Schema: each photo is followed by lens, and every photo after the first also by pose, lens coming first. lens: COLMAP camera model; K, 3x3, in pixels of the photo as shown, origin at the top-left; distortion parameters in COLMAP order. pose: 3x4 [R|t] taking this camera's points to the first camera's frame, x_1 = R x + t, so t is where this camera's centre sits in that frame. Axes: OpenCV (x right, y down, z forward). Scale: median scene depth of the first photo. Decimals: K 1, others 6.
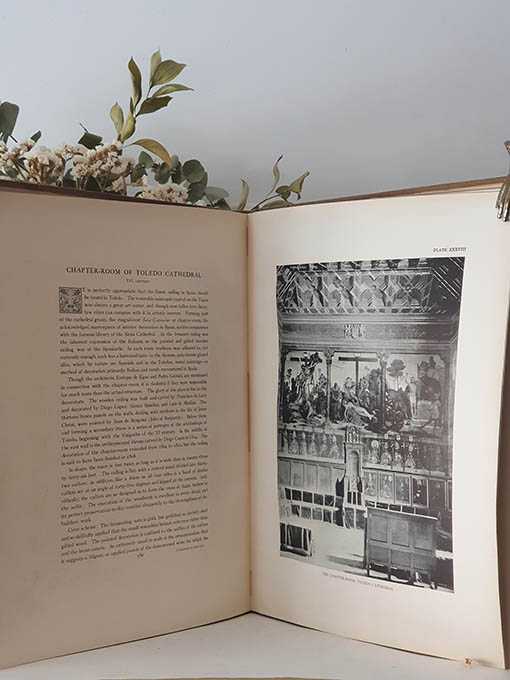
lens RADIAL K [[1077.9, 0, 255.0], [0, 1077.9, 339.5], [0, 0, 1]] dist [0.013439, 0.000000]
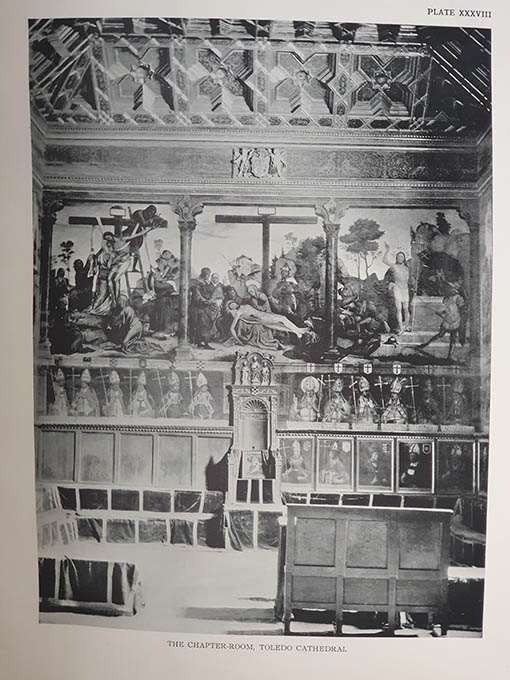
lens RADIAL K [[1077.9, 0, 255.0], [0, 1077.9, 340.0], [0, 0, 1]] dist [0.013439, 0.000000]
pose [[0.725459, -0.058964, 0.685735, -0.256706], [-0.006082, 0.995735, 0.092054, 0.028126], [-0.688238, -0.070952, 0.722007, 0.636666]]
